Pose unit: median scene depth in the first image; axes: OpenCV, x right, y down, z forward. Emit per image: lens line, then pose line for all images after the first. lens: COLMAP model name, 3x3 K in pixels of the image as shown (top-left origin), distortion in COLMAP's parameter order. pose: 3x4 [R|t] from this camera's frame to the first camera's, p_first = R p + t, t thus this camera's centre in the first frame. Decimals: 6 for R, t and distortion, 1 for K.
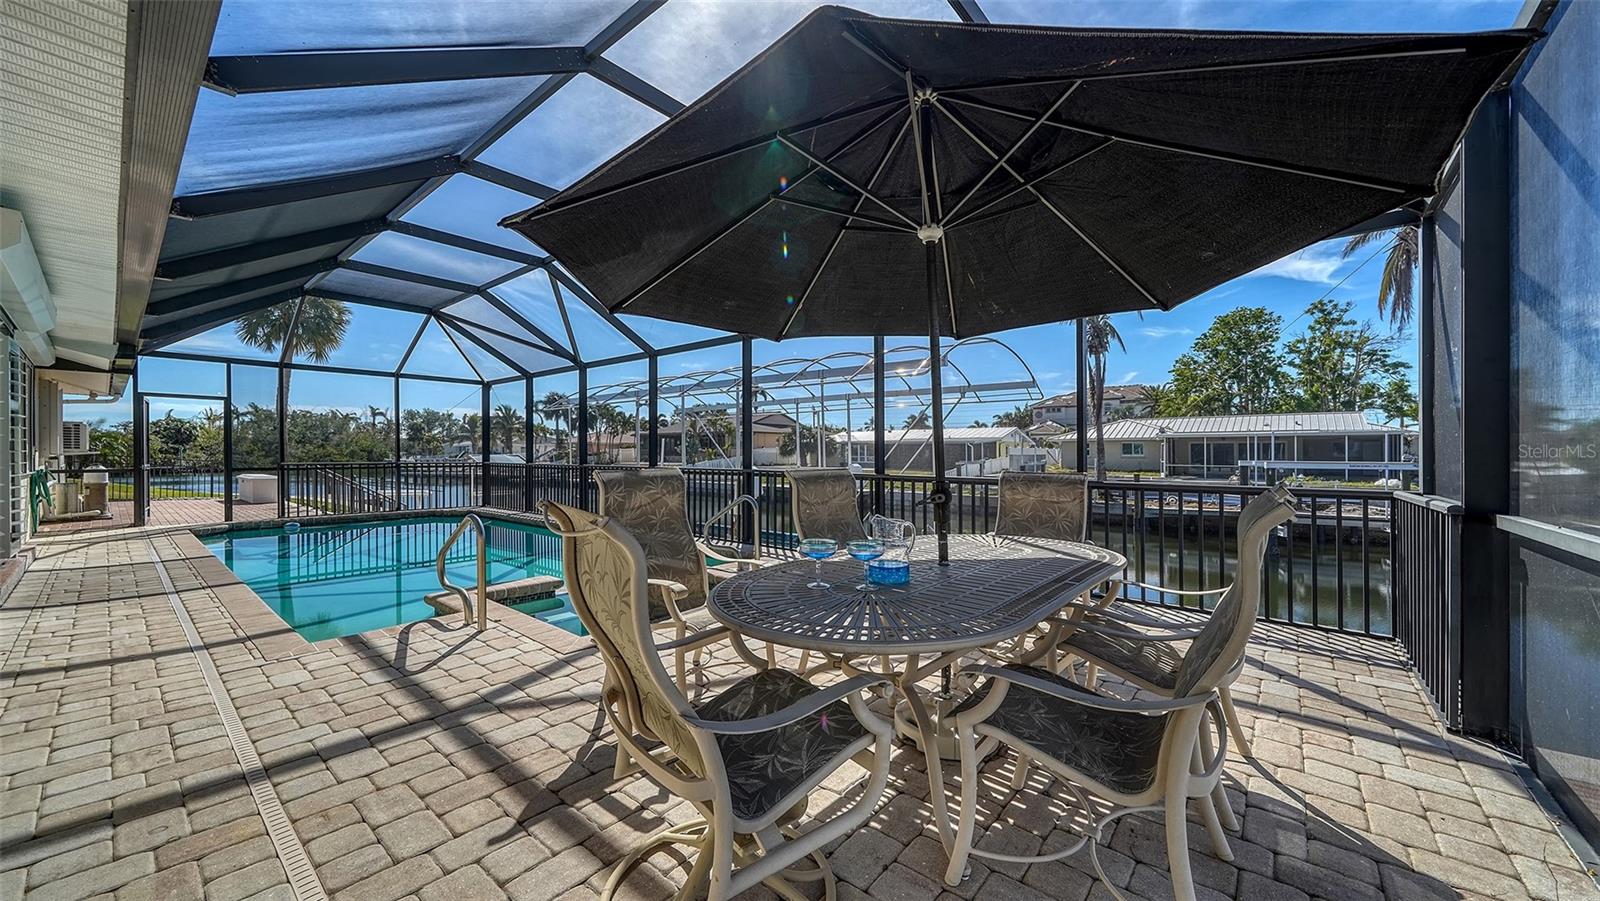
lens RADIAL K [[580.7, 0, 788.3], [0, 580.7, 454.2], [0, 0, 1]] dist [0.001244, 0.000144]
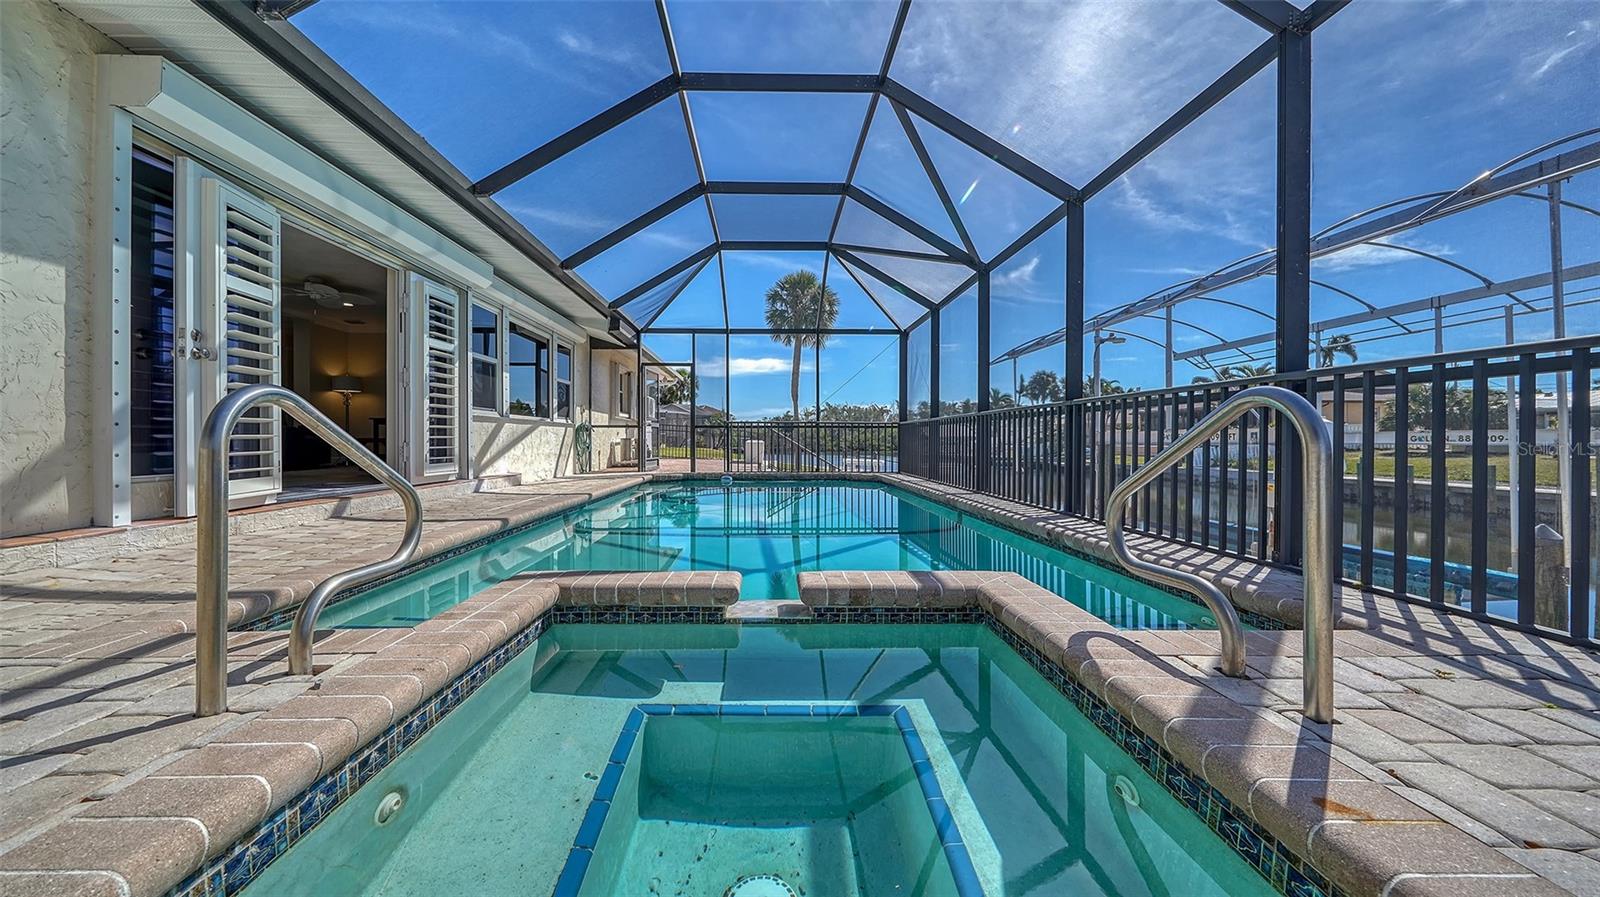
lens RADIAL K [[567.6, 0, 794.5], [0, 567.6, 443.3], [0, 0, 1]] dist [0.000306, -0.000030]
pose [[0.685656, 0.006960, -0.727893, -0.012268], [-0.005773, 0.999975, 0.004124, 0.037899], [0.727903, 0.001374, 0.685679, 0.272669]]
